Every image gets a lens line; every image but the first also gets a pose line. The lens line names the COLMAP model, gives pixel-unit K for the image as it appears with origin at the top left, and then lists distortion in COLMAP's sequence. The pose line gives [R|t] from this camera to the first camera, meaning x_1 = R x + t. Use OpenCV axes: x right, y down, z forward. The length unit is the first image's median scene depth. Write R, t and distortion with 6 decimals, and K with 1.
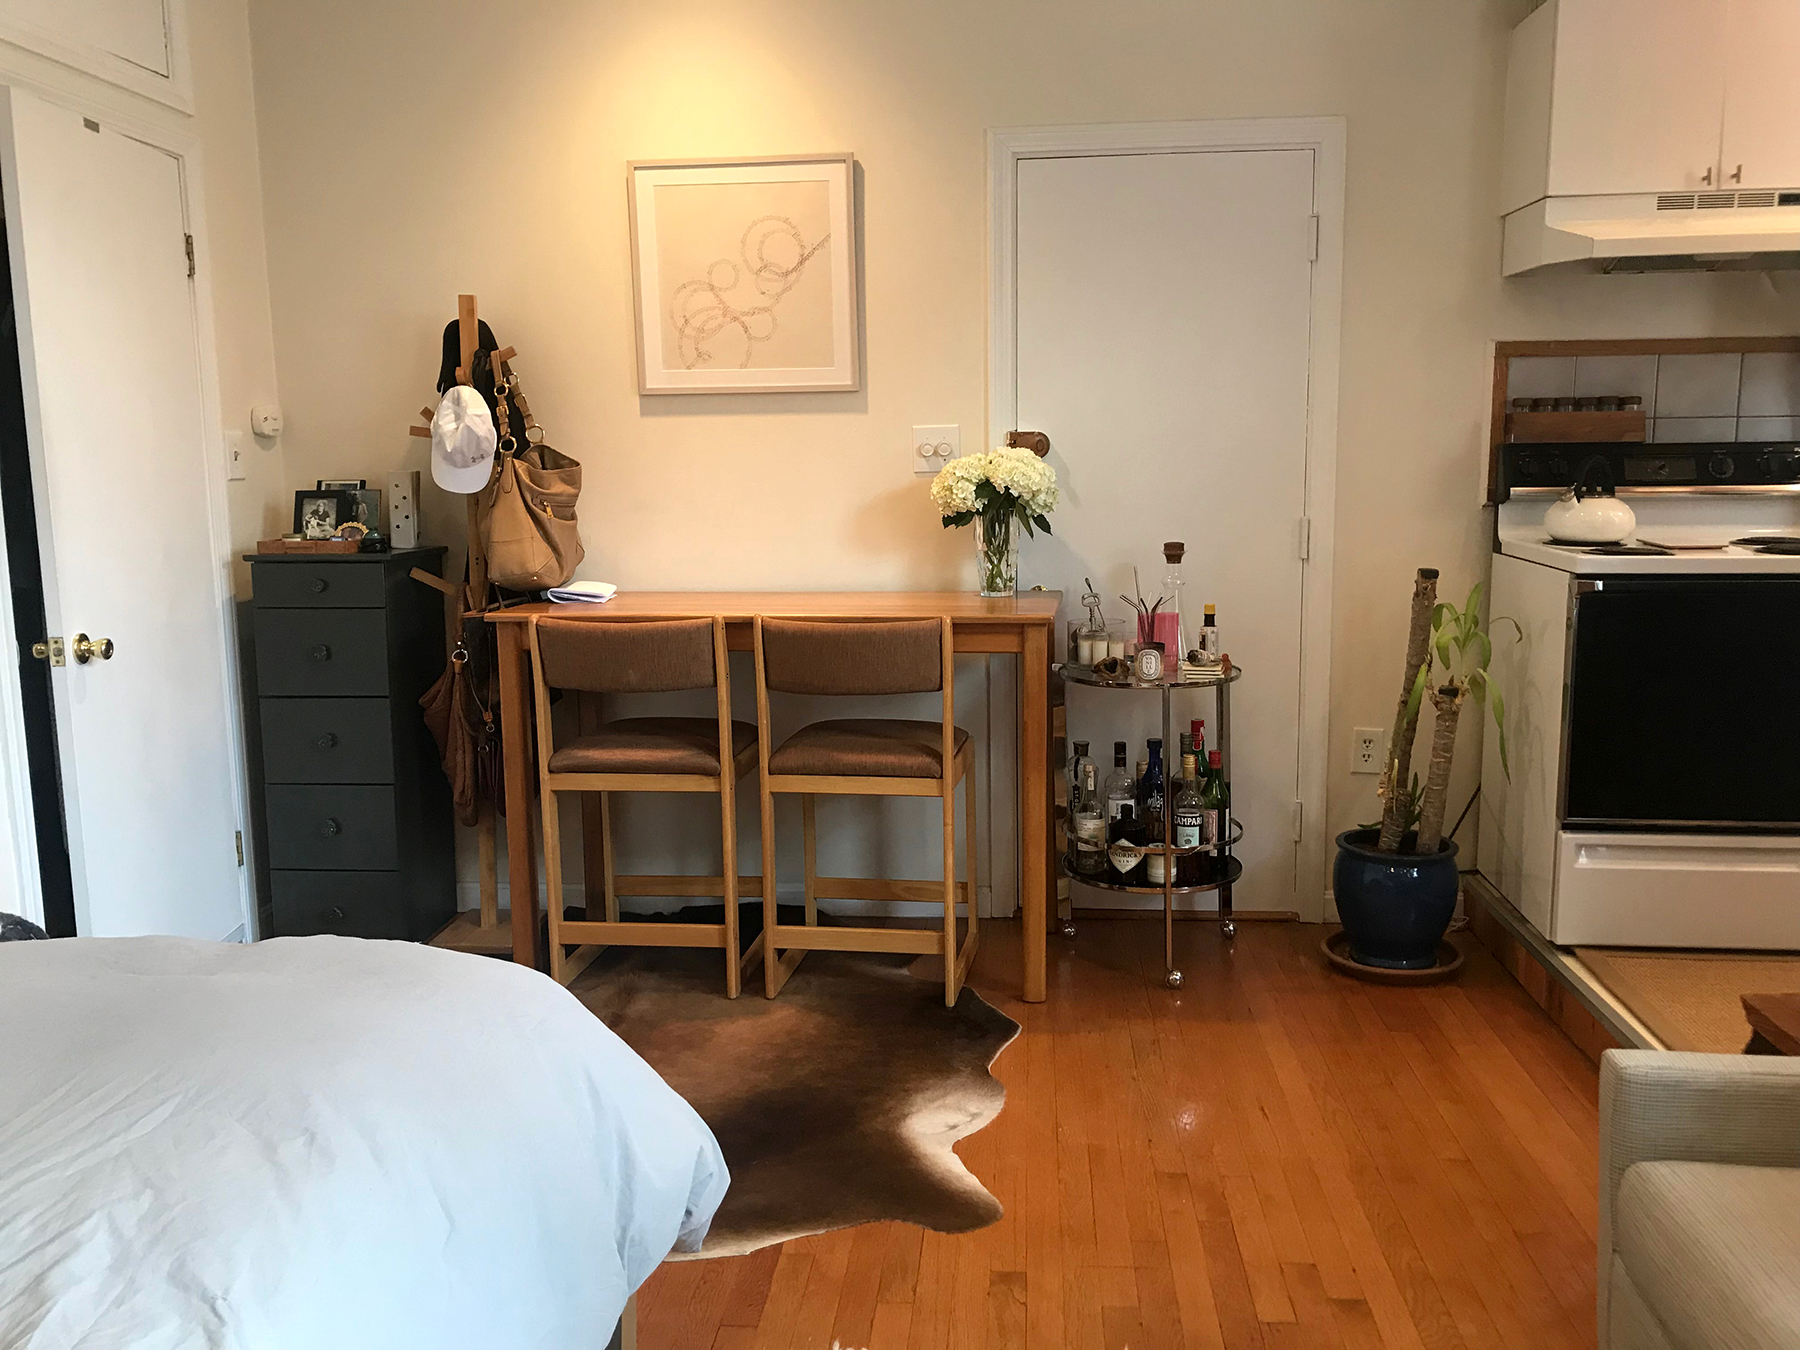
lens RADIAL K [[1485.5, 0, 898.8], [0, 1485.5, 672.9], [0, 0, 1]] dist [0.011155, 0.002614]
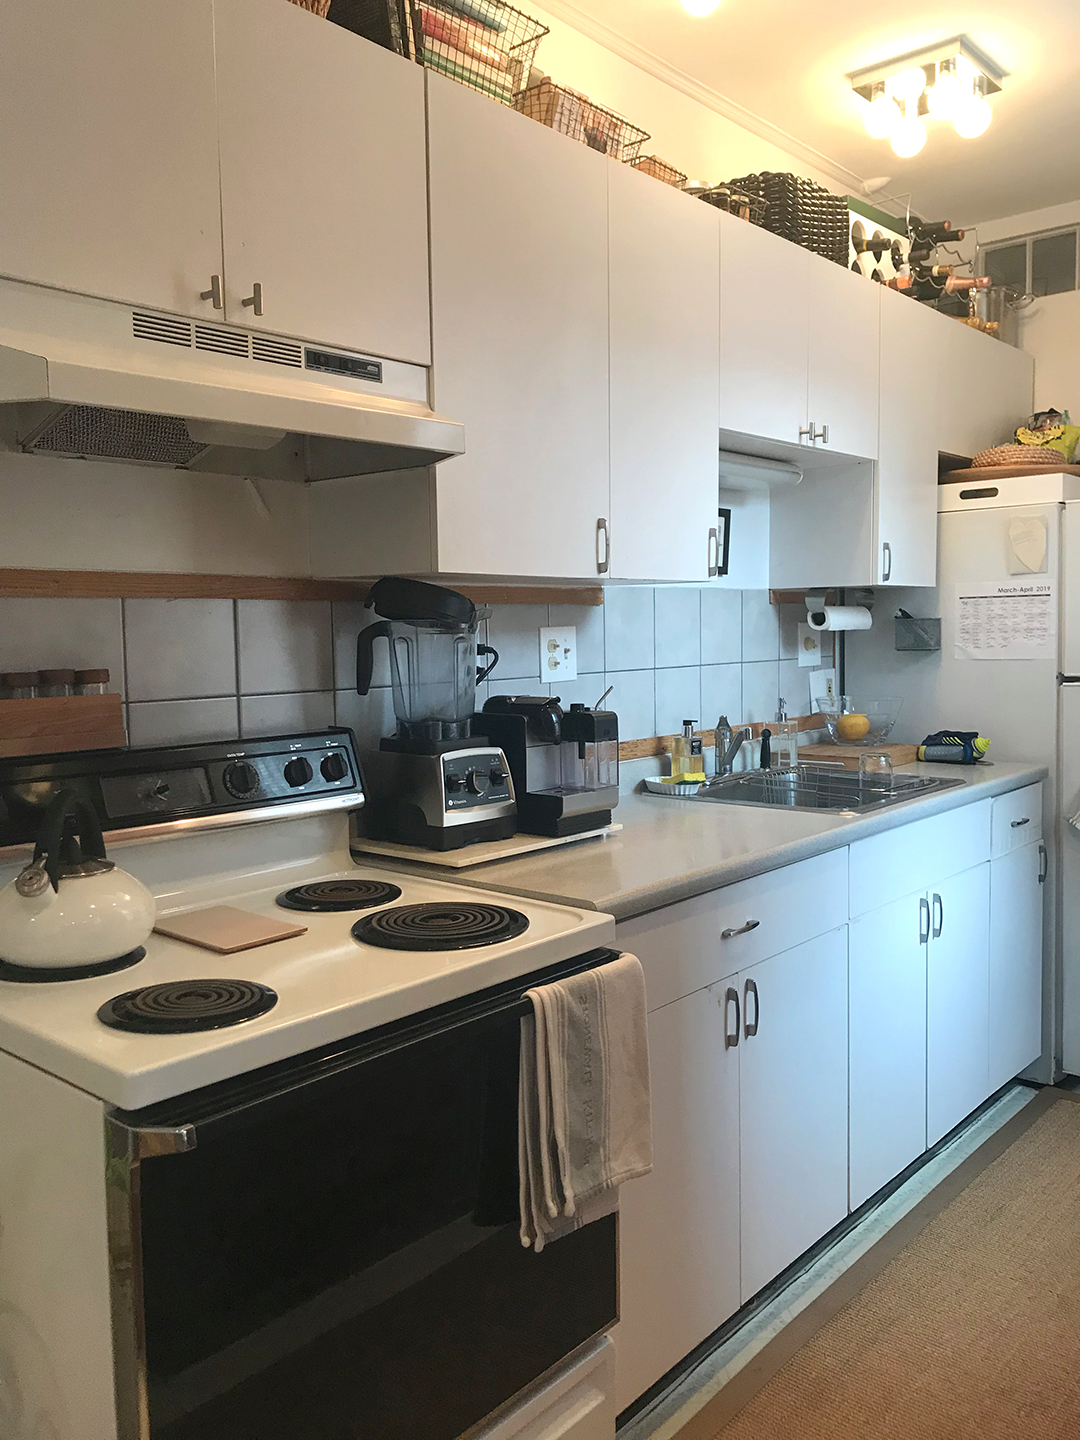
lens RADIAL K [[1188.4, 0, 539.8], [0, 1188.4, 717.3], [0, 0, 1]] dist [0.011155, 0.002614]
pose [[0.576826, -0.059512, 0.814696, 0.229316], [0.131695, 0.991071, -0.020847, -0.142768], [-0.806181, 0.119317, 0.579513, 0.633017]]
